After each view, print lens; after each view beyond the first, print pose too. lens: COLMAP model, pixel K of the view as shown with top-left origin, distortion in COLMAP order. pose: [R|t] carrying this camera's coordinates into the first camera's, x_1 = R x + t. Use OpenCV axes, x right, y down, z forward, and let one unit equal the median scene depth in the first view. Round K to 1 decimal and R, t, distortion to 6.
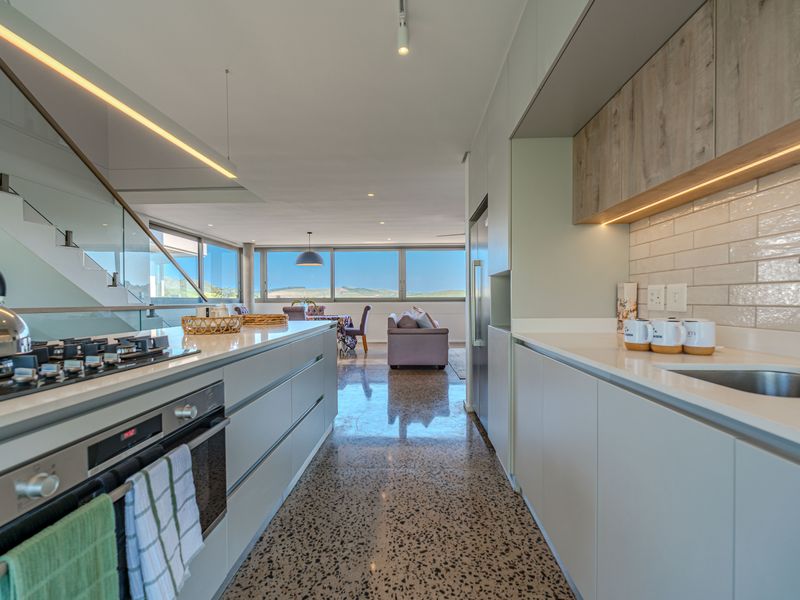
lens RADIAL K [[381.8, 0, 397.9], [0, 381.8, 304.1], [0, 0, 1]] dist [-0.003657, -0.000176]
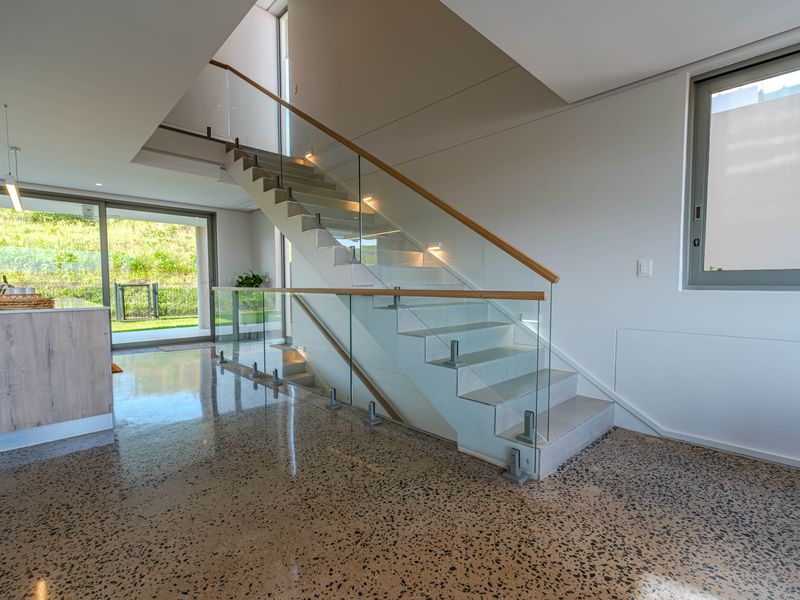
lens RADIAL K [[381.8, 0, 397.9], [0, 381.8, 304.1], [0, 0, 1]] dist [-0.003657, -0.000176]
pose [[-0.694094, 0.046609, -0.718374, -0.626163], [-0.000282, 0.997884, 0.065016, -0.035271], [0.719885, 0.045329, -0.692612, 4.351690]]
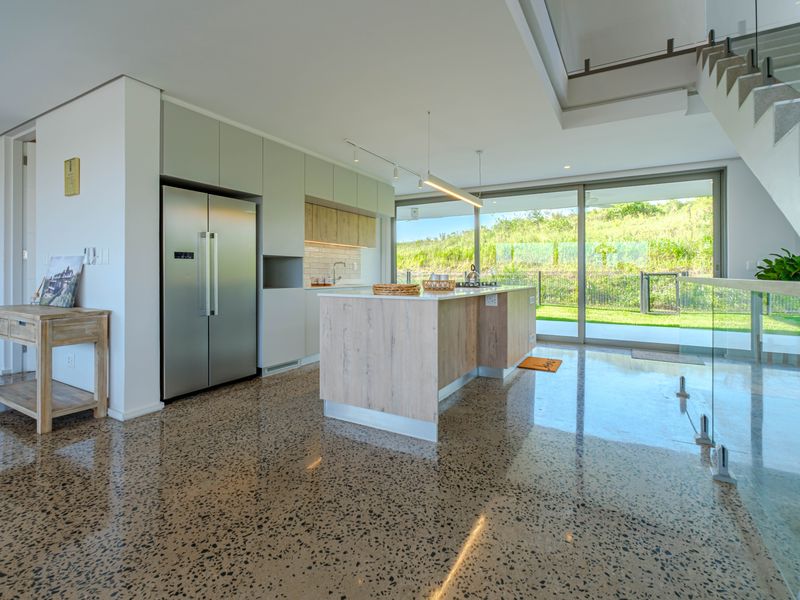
lens RADIAL K [[390.4, 0, 402.7], [0, 390.4, 274.4], [0, 0, 1]] dist [-0.001788, -0.000382]
pose [[-0.889126, 0.004100, 0.457644, -1.563030], [0.009053, 0.999922, 0.008631, -0.012879], [-0.457573, 0.011817, -0.889093, 3.579402]]
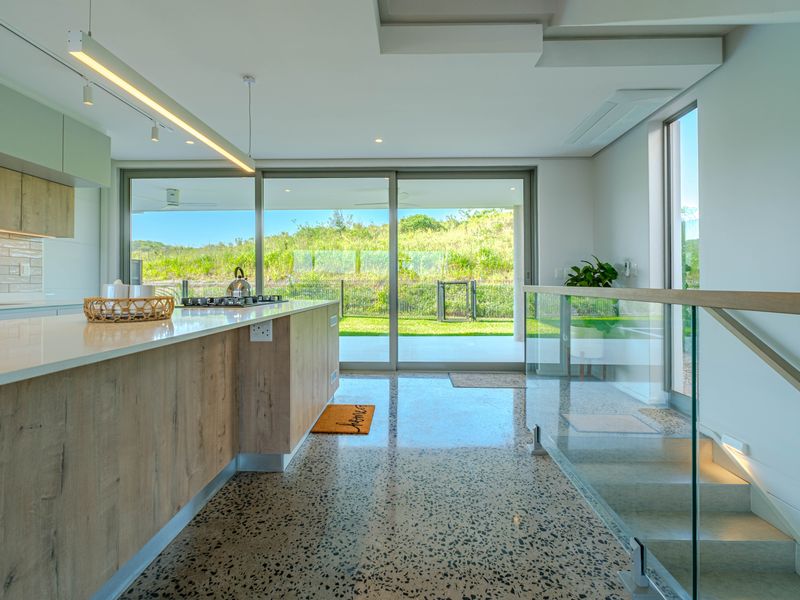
lens RADIAL K [[390.4, 0, 402.7], [0, 390.4, 274.4], [0, 0, 1]] dist [-0.001788, -0.000382]
pose [[-0.999823, 0.007251, -0.017378, -1.392286], [0.007439, 0.999914, -0.010778, -0.000240], [0.017298, -0.010905, -0.999791, 2.453044]]
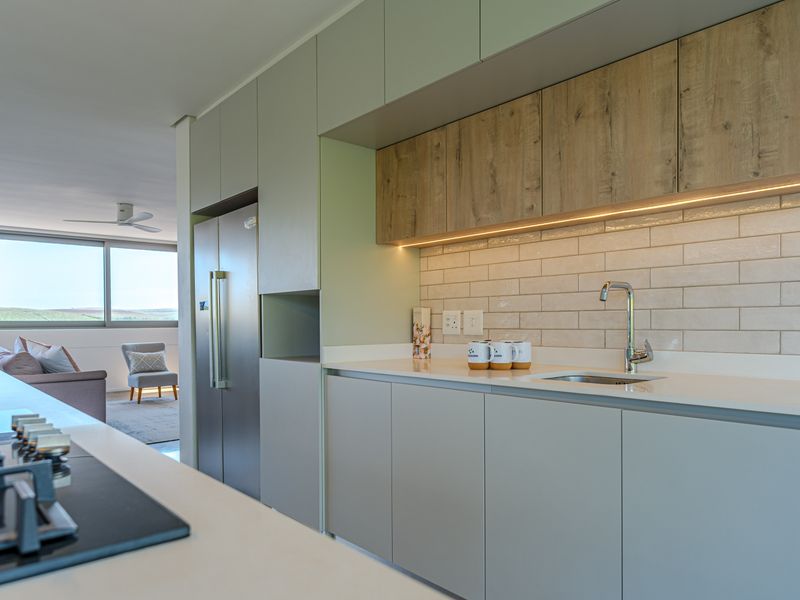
lens RADIAL K [[560.4, 0, 401.4], [0, 560.4, 320.6], [0, 0, 1]] dist [-0.006282, -0.004944]
pose [[0.721508, 0.003262, 0.692398, -0.591136], [0.009932, 0.999837, -0.015060, -0.000613], [-0.692335, 0.017742, 0.721358, -0.030880]]
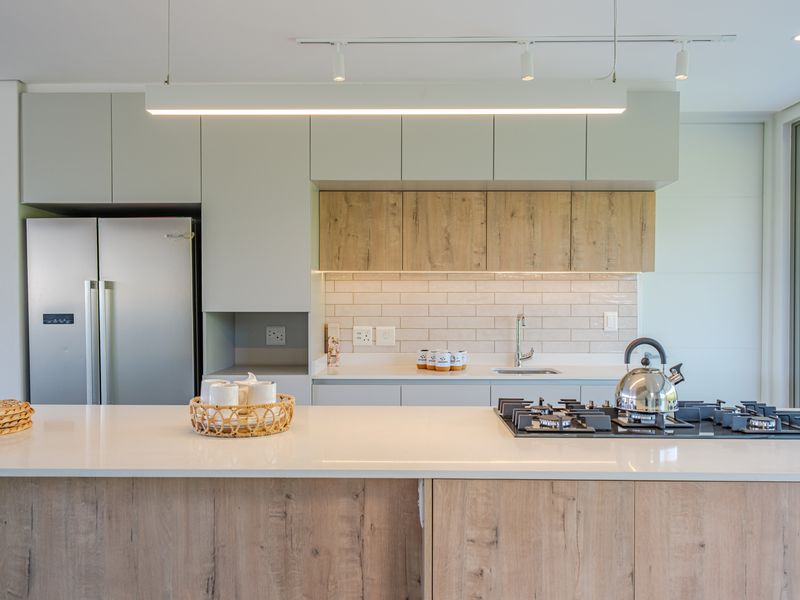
lens RADIAL K [[704.0, 0, 400.0], [0, 704.0, 300.0], [0, 0, 1]] dist [0.002472, 0.007903]
pose [[-0.032613, 0.011092, 0.999407, -2.083754], [0.010917, 0.999883, -0.010741, -0.134259], [-0.999408, 0.010560, -0.032730, 1.120568]]
